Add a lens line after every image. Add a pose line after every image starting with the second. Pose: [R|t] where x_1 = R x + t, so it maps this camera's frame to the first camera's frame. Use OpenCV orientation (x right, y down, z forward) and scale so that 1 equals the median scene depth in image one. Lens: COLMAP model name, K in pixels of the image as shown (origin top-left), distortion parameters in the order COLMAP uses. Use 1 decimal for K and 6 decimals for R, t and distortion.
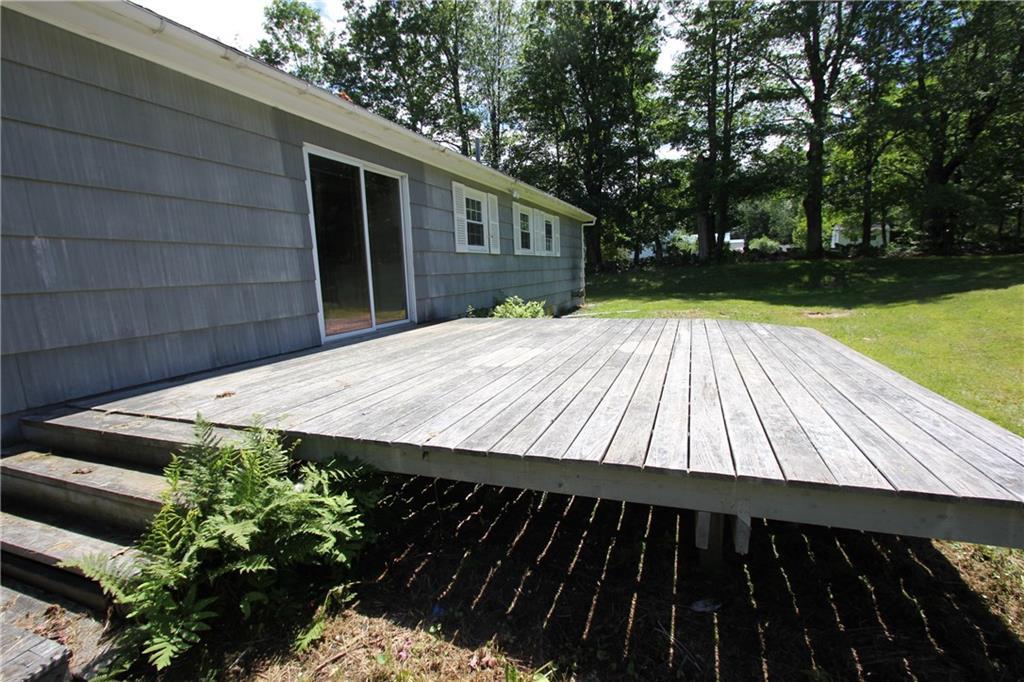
lens RADIAL K [[472.3, 0, 516.8], [0, 472.3, 341.4], [0, 0, 1]] dist [-0.012773, 0.000371]
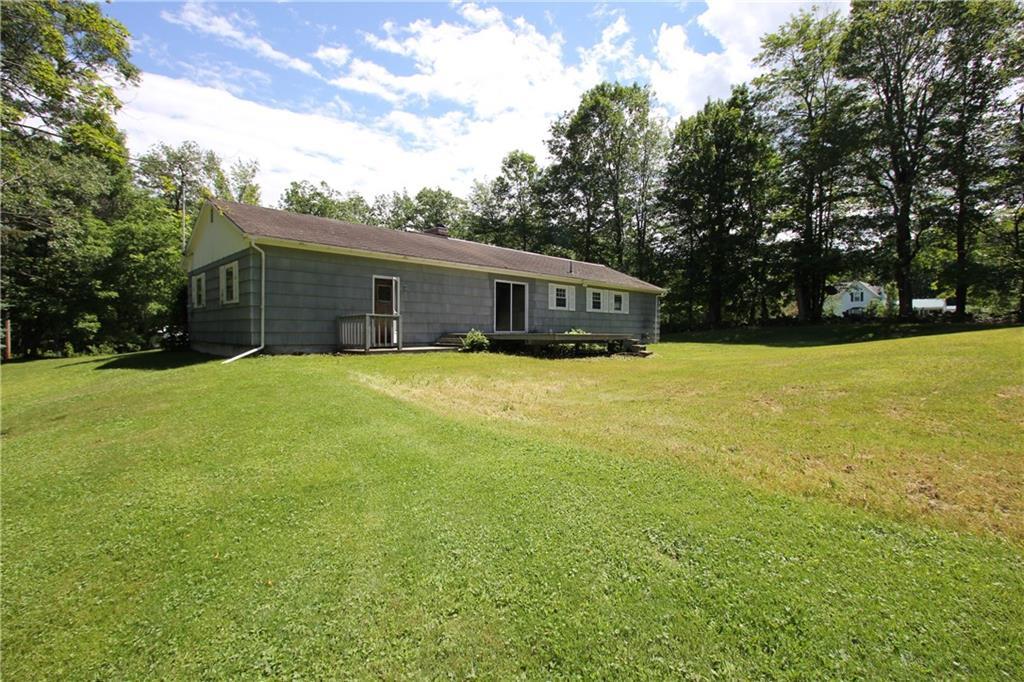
lens RADIAL K [[472.3, 0, 516.8], [0, 472.3, 341.4], [0, 0, 1]] dist [-0.012773, 0.000371]
pose [[0.909268, 0.041298, -0.414158, 0.776634], [-0.094921, 0.989418, -0.109736, 0.282451], [0.405243, 0.139092, 0.903566, -1.367907]]
